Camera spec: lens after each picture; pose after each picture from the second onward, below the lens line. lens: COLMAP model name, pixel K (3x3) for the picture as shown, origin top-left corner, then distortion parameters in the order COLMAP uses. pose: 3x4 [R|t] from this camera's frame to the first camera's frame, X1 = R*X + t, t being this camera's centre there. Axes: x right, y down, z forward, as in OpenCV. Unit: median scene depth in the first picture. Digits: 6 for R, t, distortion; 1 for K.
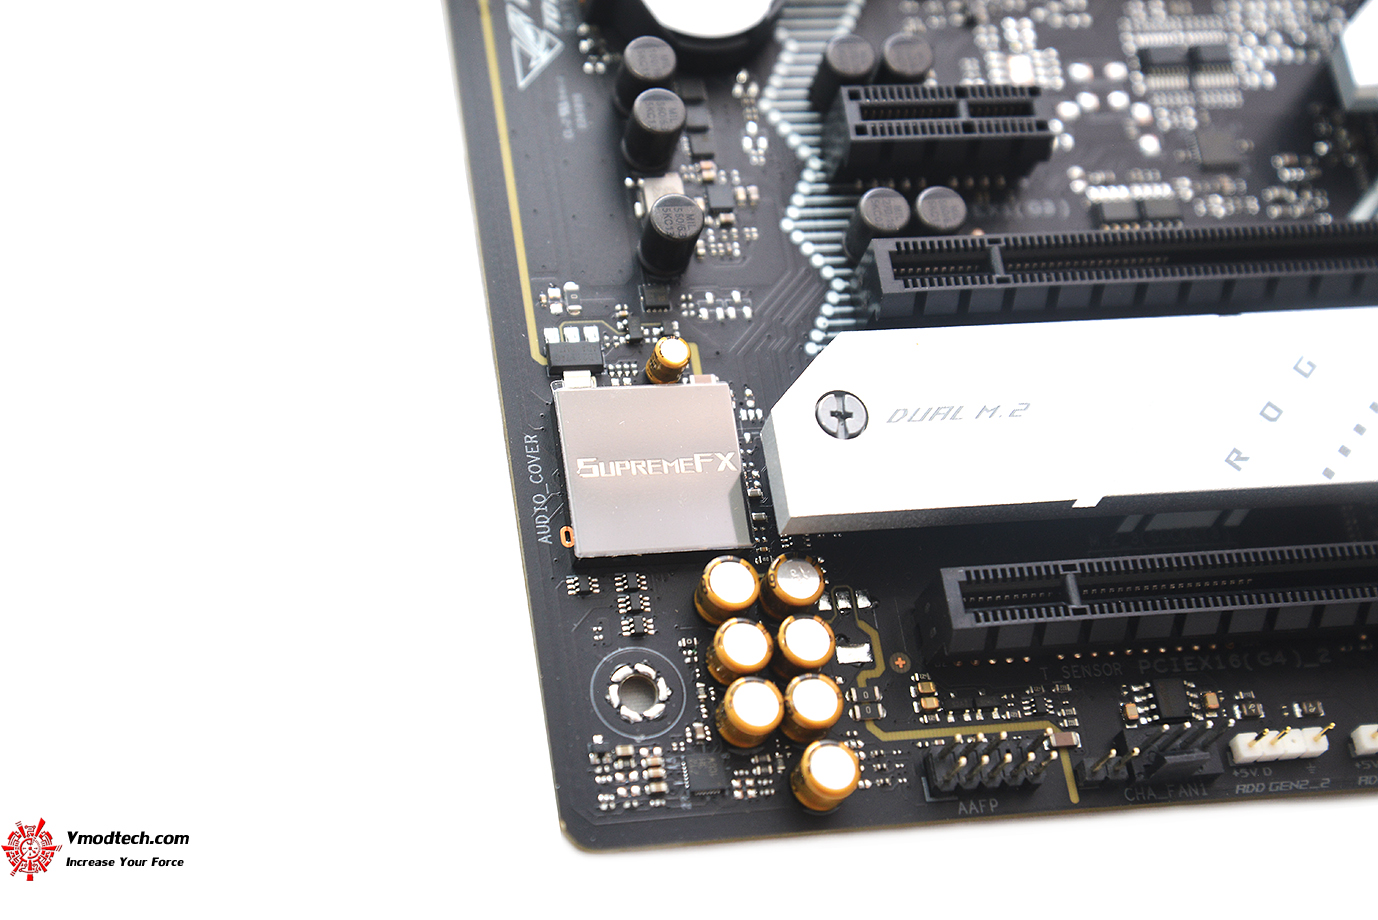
lens RADIAL K [[2662.4, 0, 679.7], [0, 2662.4, 446.7], [0, 0, 1]] dist [0.354441, 0.000000]
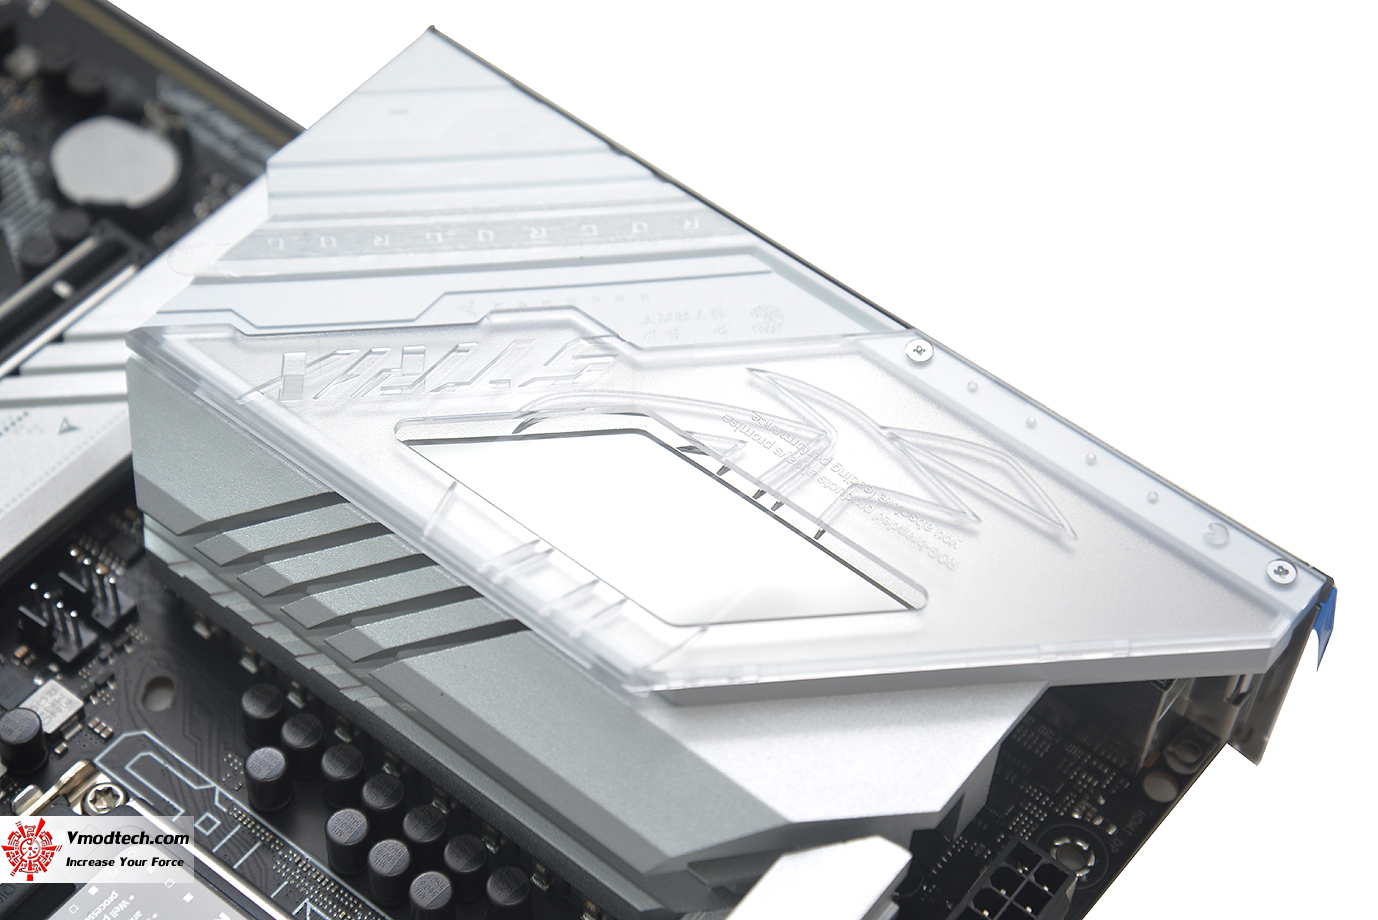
lens RADIAL K [[2662.4, 0, 685.7], [0, 2662.4, 469.9], [0, 0, 1]] dist [0.354441, 0.000000]
pose [[-0.709254, 0.389762, -0.587405, 0.707418], [-0.694286, -0.241798, 0.677865, -1.419594], [0.122173, 0.888605, 0.442102, 0.581440]]
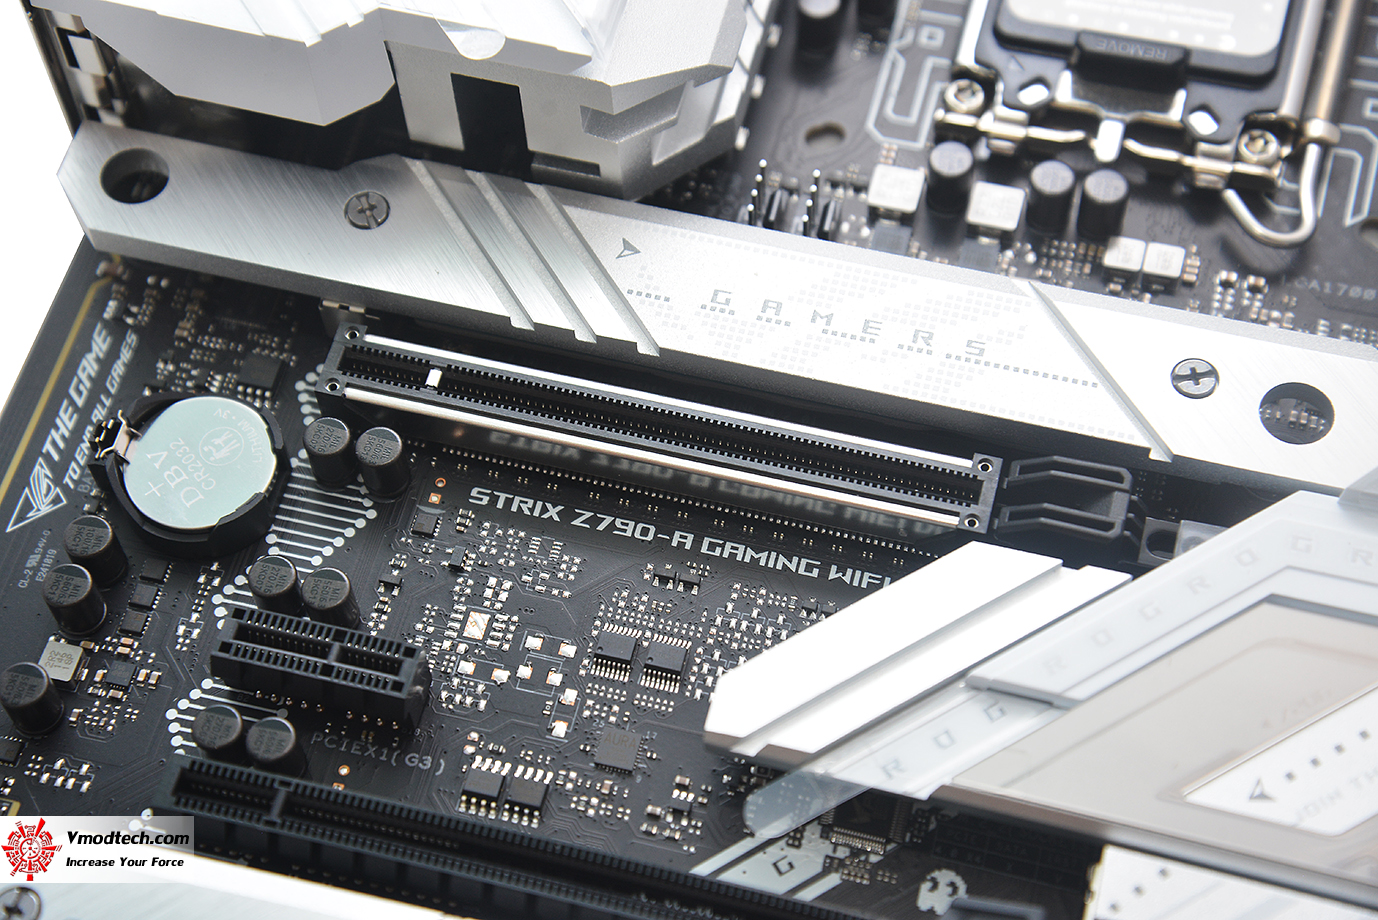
lens RADIAL K [[2662.4, 0, 678.8], [0, 2662.4, 459.7], [0, 0, 1]] dist [0.354441, 0.000000]
pose [[0.888156, 0.227951, -0.399021, 0.639121], [-0.262136, 0.964484, -0.032484, -0.202859], [0.377445, 0.133449, 0.916366, 0.076368]]
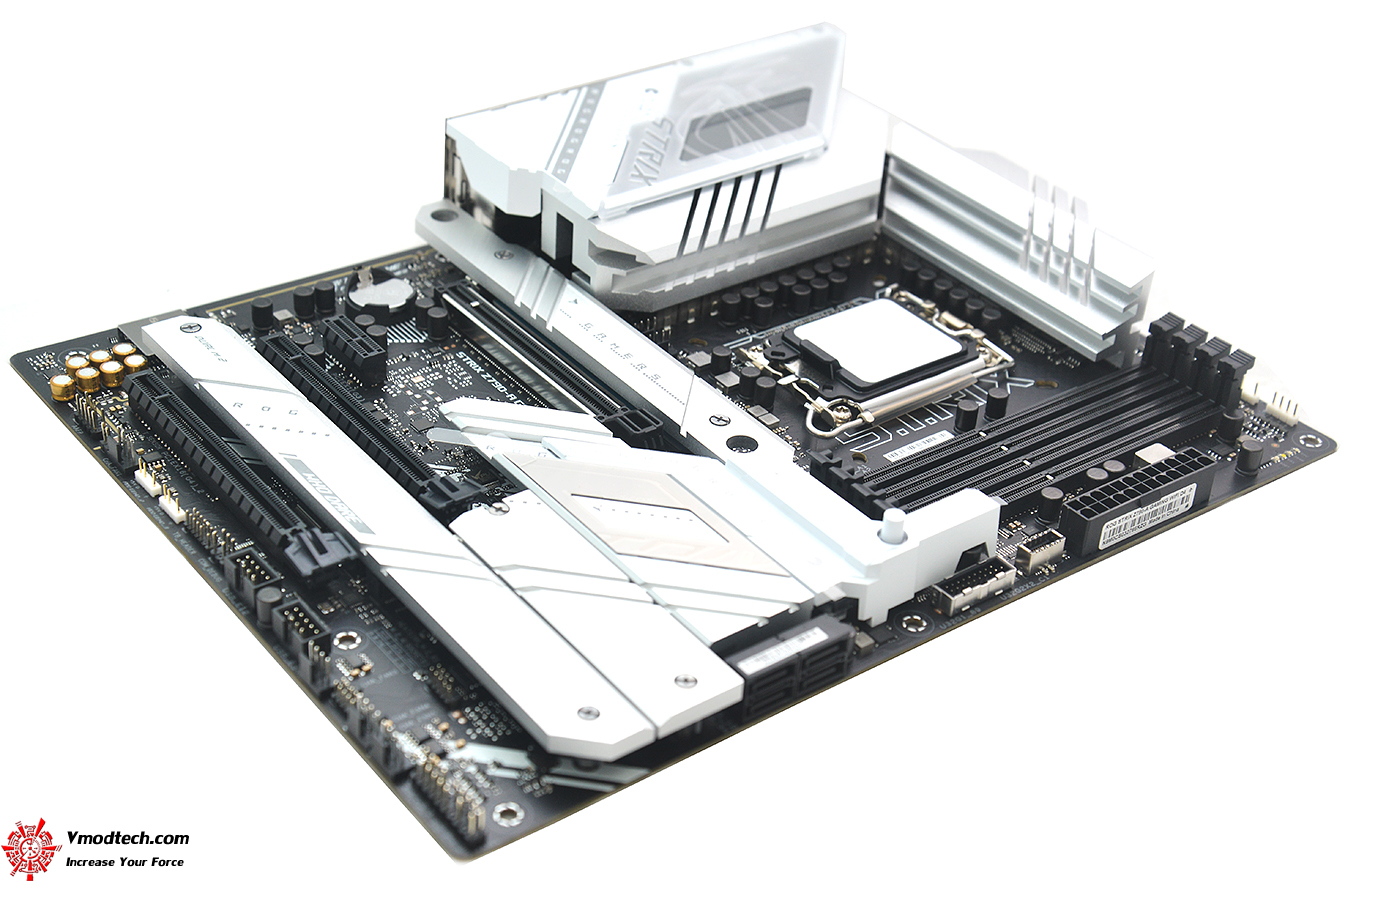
lens RADIAL K [[2031.1, 0, 684.3], [0, 2031.1, 449.6], [0, 0, 1]] dist [0.238251, 0.000000]
pose [[0.478163, 0.336861, -0.811101, 1.878870], [-0.772076, 0.601431, -0.205374, 0.096610], [0.418639, 0.724434, 0.547664, 0.152644]]
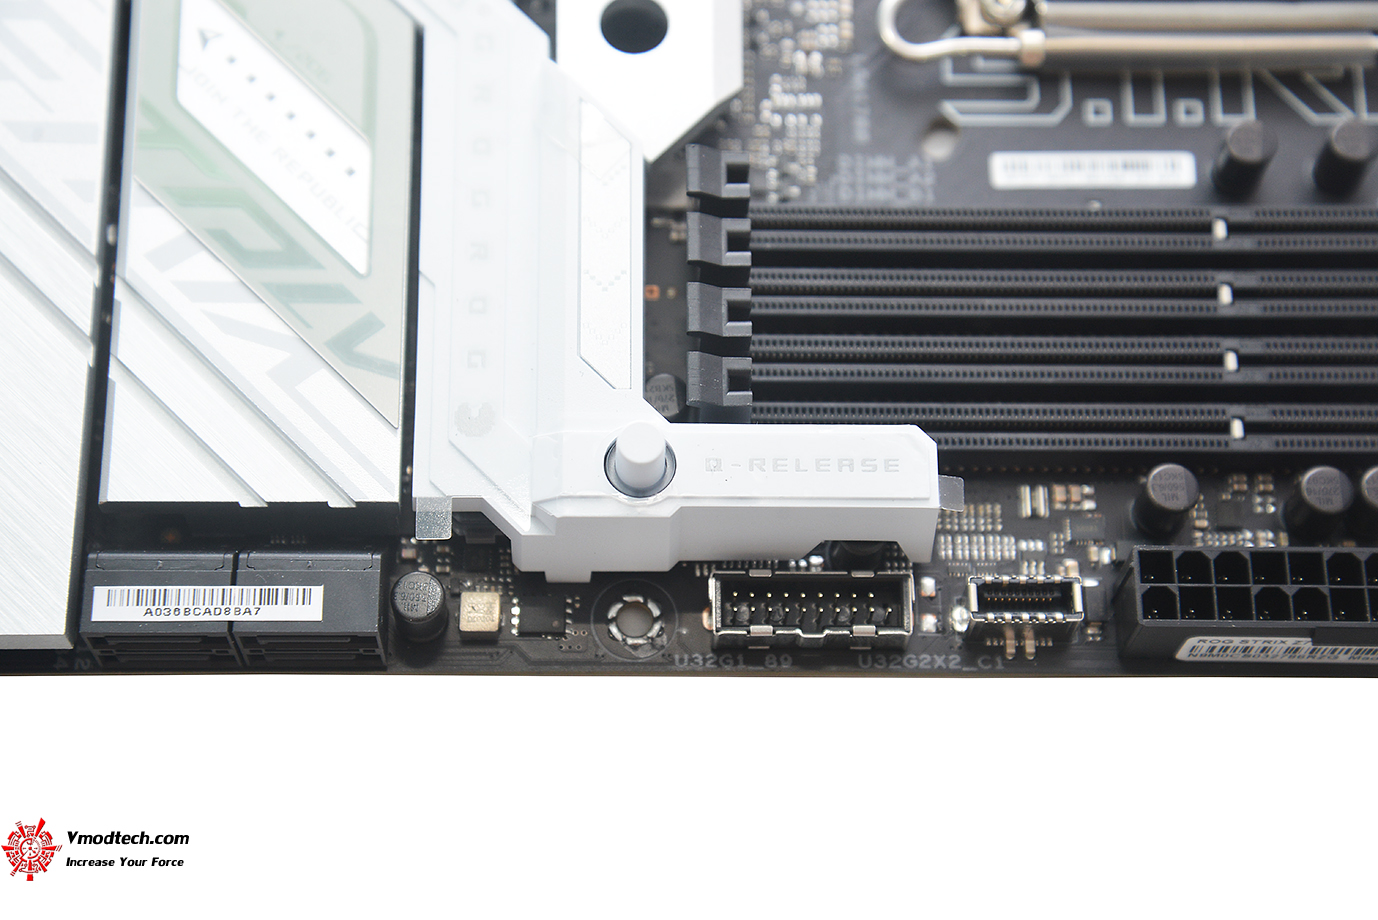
lens RADIAL K [[2662.4, 0, 686.7], [0, 2662.4, 453.2], [0, 0, 1]] dist [0.354441, 0.000000]
pose [[-0.139982, 0.826272, -0.545601, 1.141439], [-0.915134, 0.102434, 0.389919, -0.740671], [0.378067, 0.553879, 0.741810, 0.481148]]
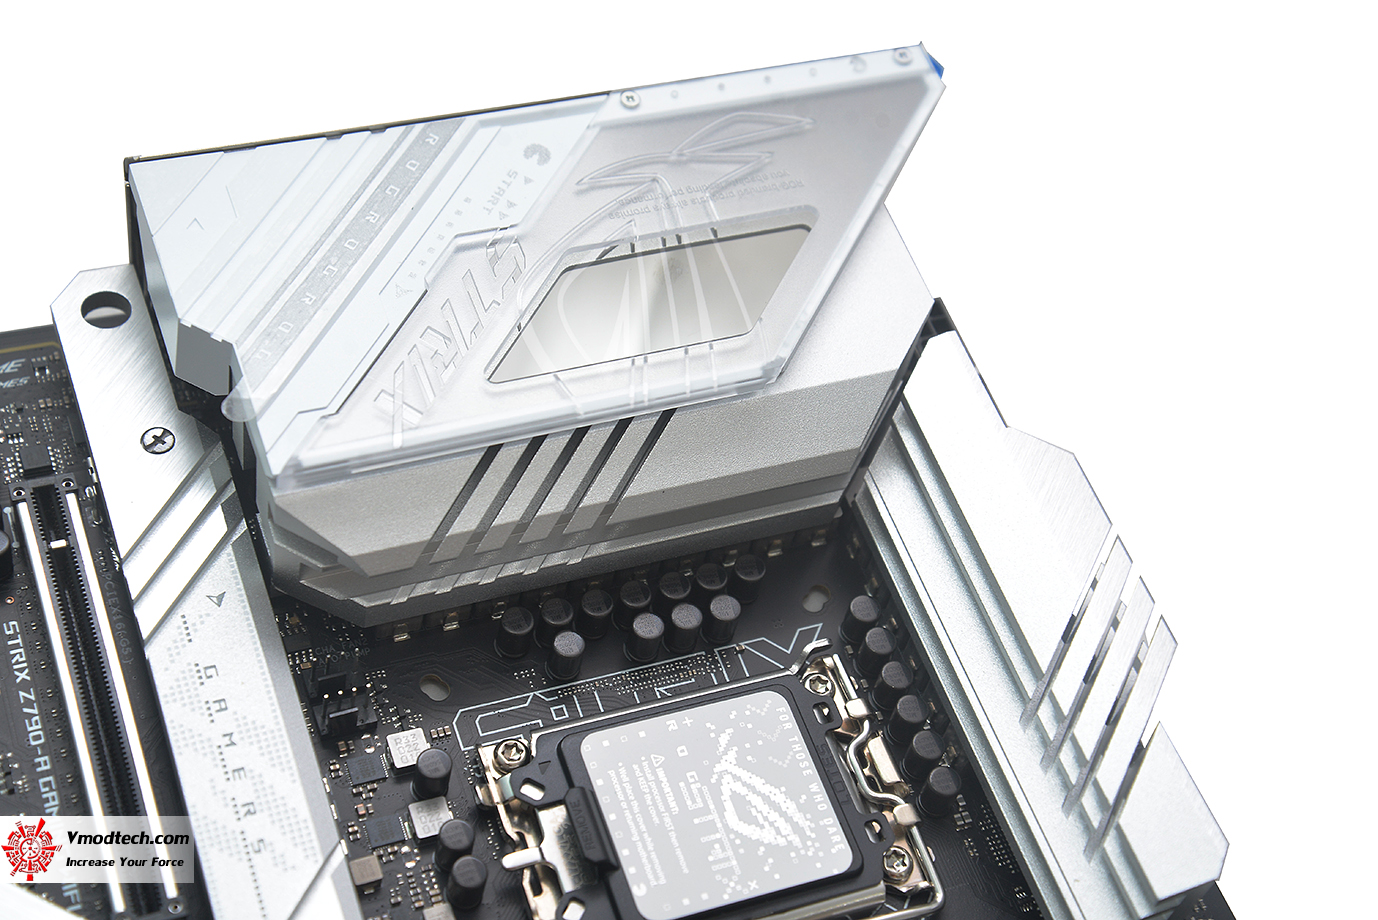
lens RADIAL K [[2328.1, 0, 677.3], [0, 2328.1, 456.2], [0, 0, 1]] dist [0.281653, 0.000000]
pose [[0.216193, 0.681197, -0.699450, 1.076715], [-0.920003, 0.381984, 0.087651, -0.708551], [0.326887, 0.624547, 0.709286, 0.193487]]
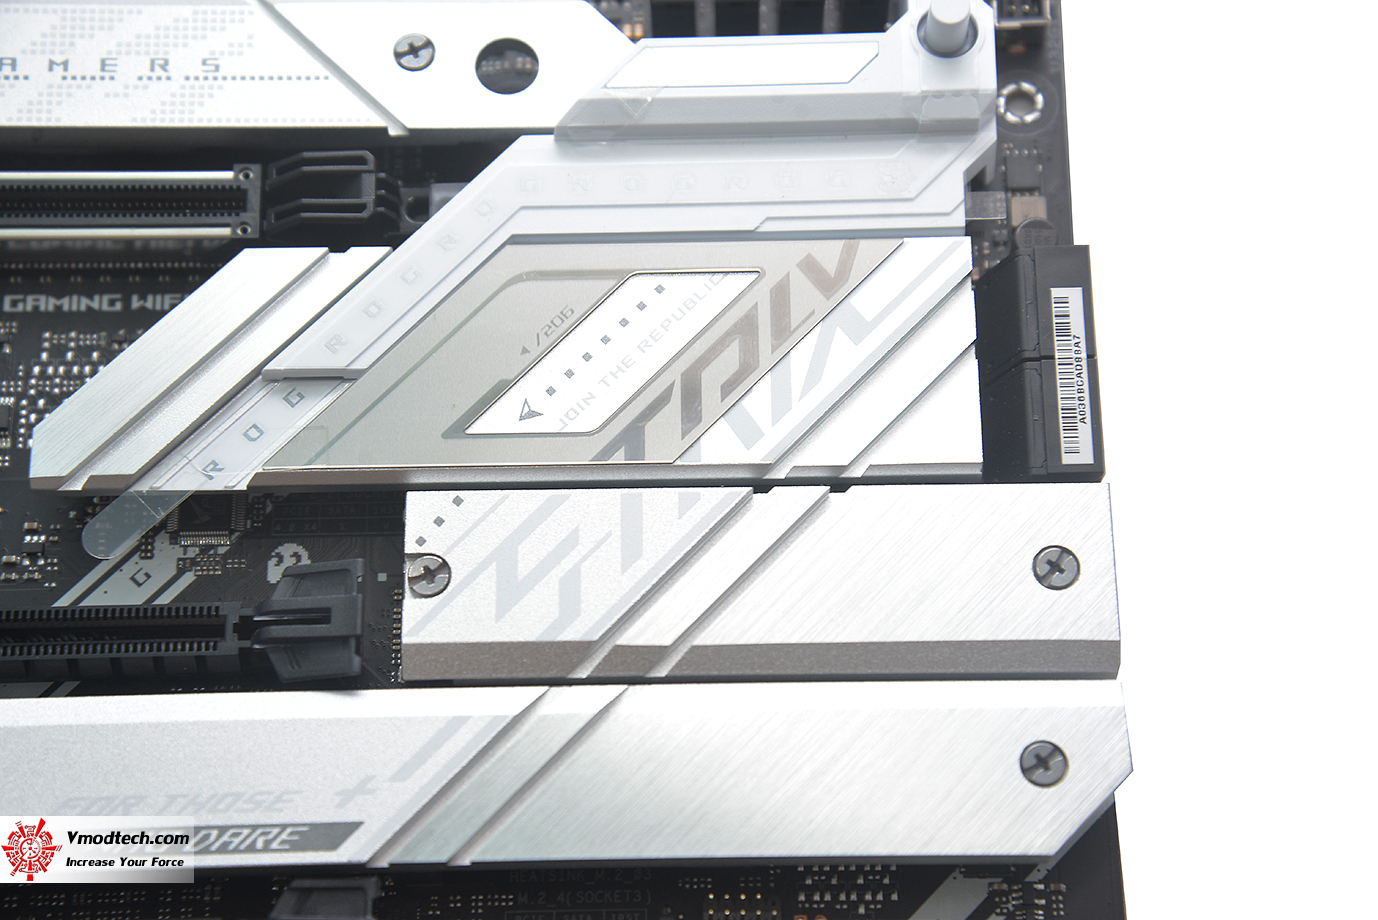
lens RADIAL K [[2662.4, 0, 687.9], [0, 2662.4, 458.3], [0, 0, 1]] dist [0.354441, 0.000000]
pose [[0.965724, 0.054218, -0.253845, 0.812060], [-0.032862, 0.995611, 0.087629, -0.255179], [0.257482, -0.076283, 0.963267, 0.022195]]
